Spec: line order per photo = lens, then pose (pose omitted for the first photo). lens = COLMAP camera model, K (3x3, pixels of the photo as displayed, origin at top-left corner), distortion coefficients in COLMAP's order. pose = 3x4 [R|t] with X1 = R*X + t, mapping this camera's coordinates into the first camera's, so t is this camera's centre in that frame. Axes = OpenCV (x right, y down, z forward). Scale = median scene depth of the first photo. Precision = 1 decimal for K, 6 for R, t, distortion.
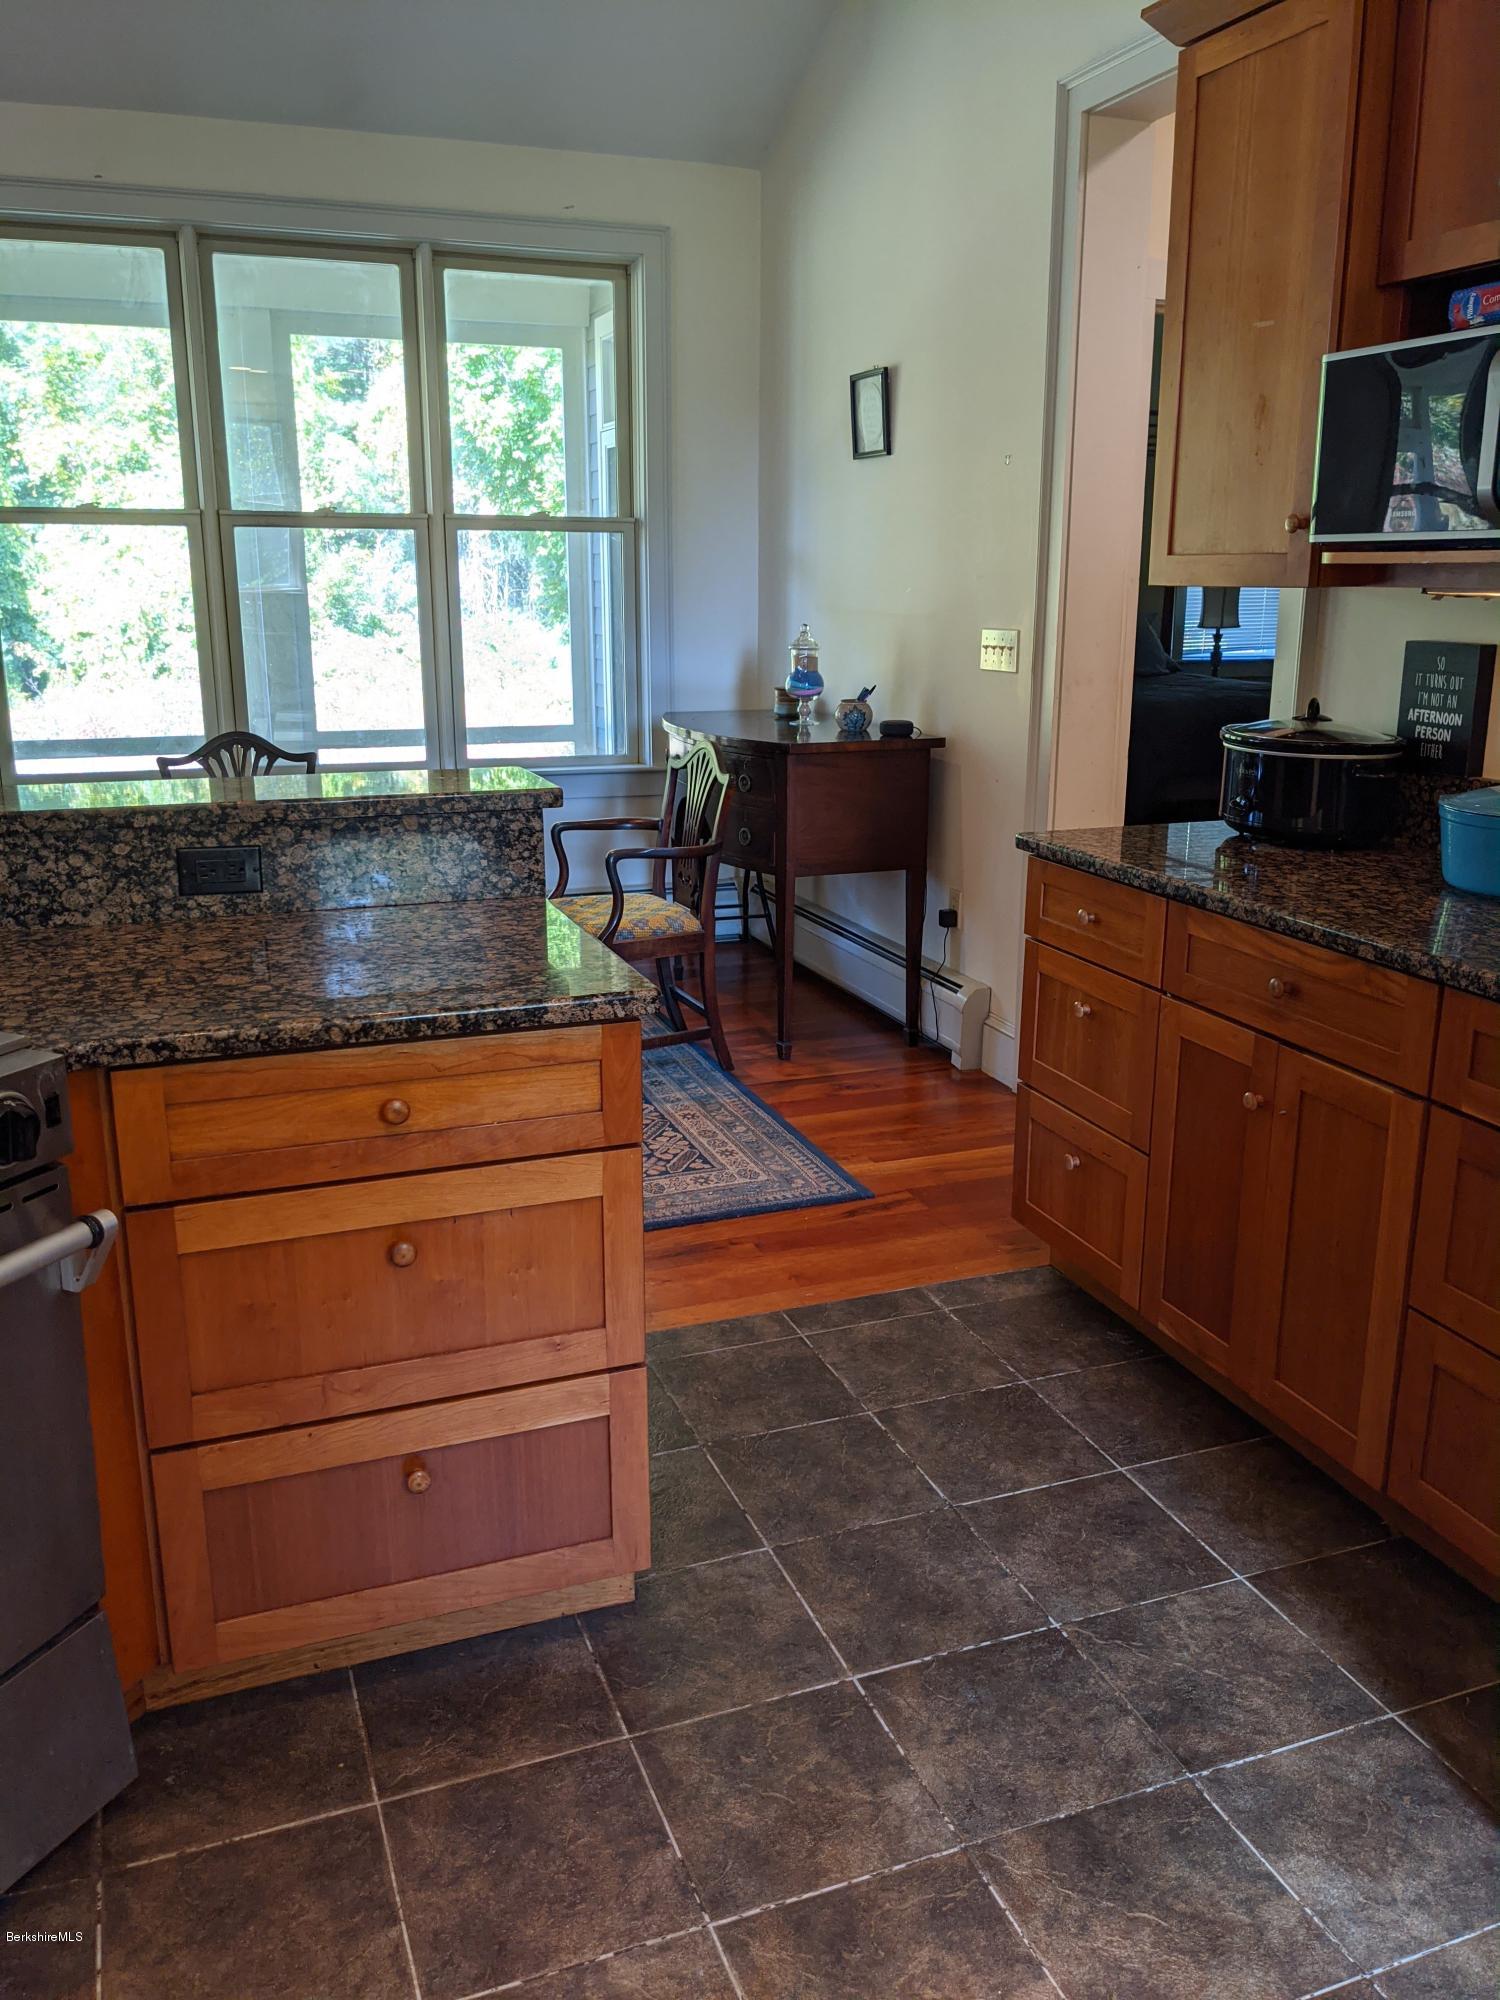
lens RADIAL K [[1567.3, 0, 750.0], [0, 1567.3, 1000.0], [0, 0, 1]] dist [0.086532, -0.159384]
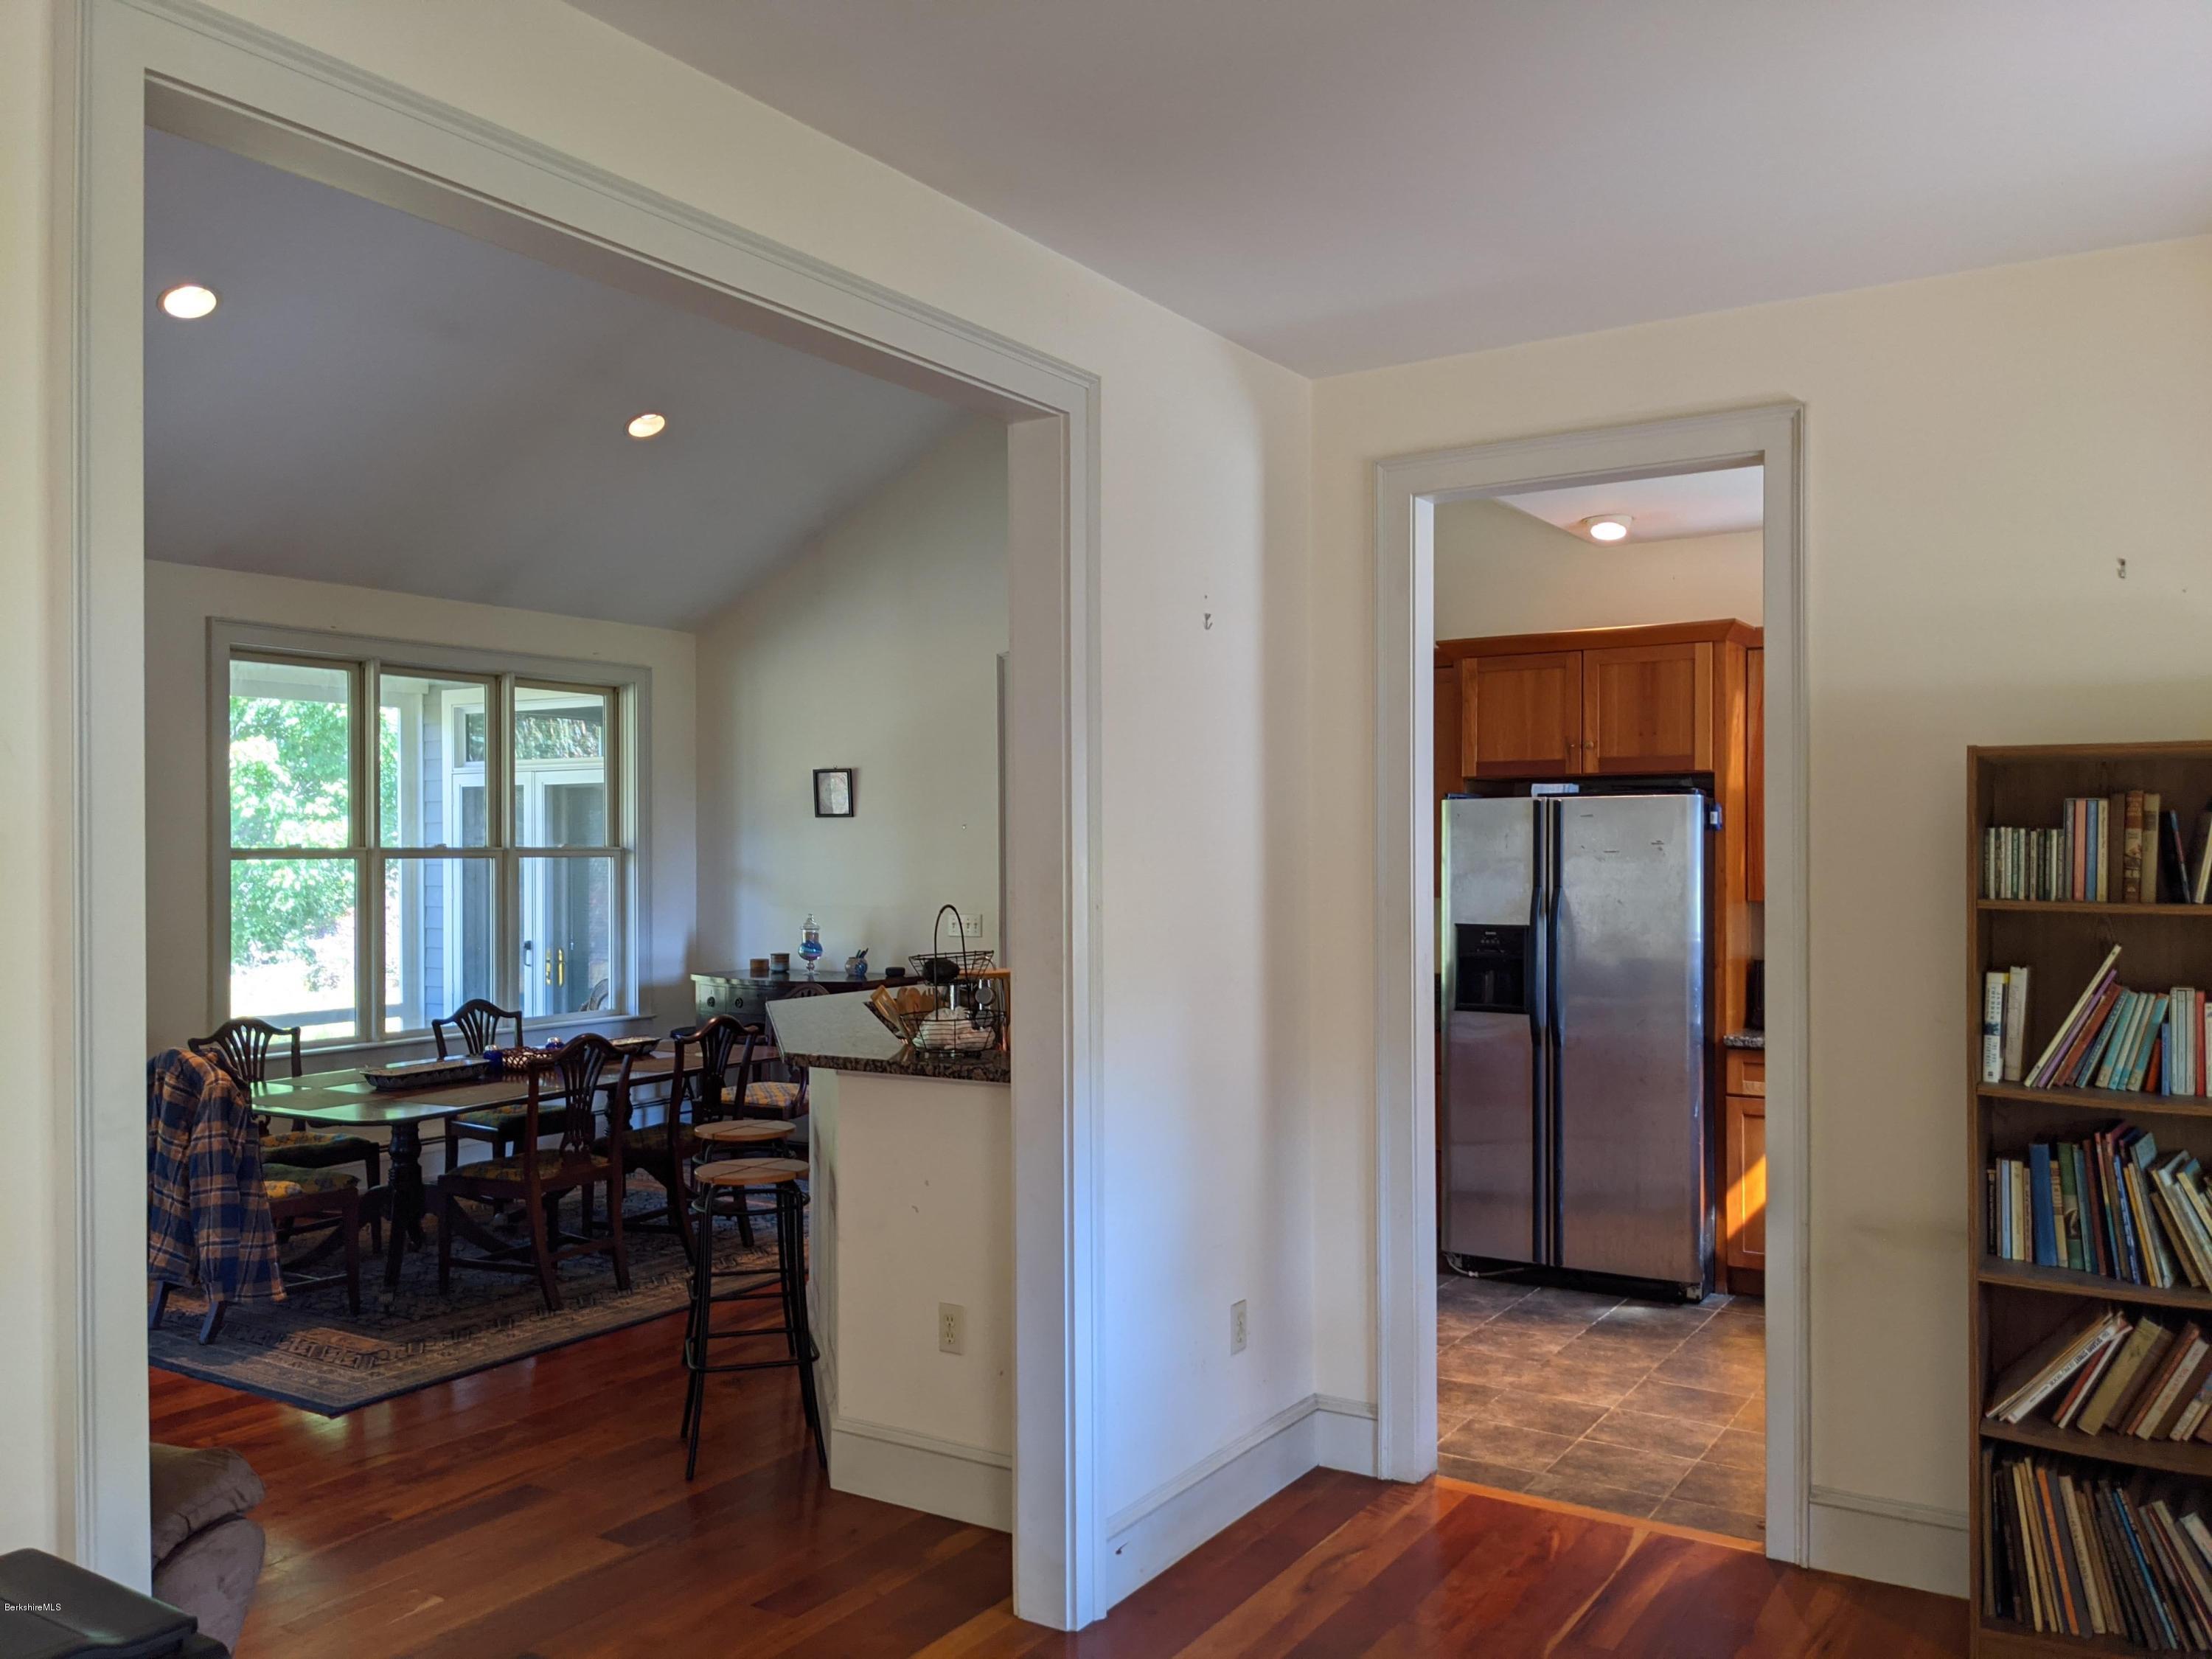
lens RADIAL K [[1733.4, 0, 1100.4], [0, 1733.4, 821.6], [0, 0, 1]] dist [0.086532, -0.159384]
pose [[0.797283, 0.004489, 0.603589, -0.783073], [0.163154, 0.961147, -0.222659, 0.111638], [-0.581137, 0.276000, 0.765574, -0.546897]]
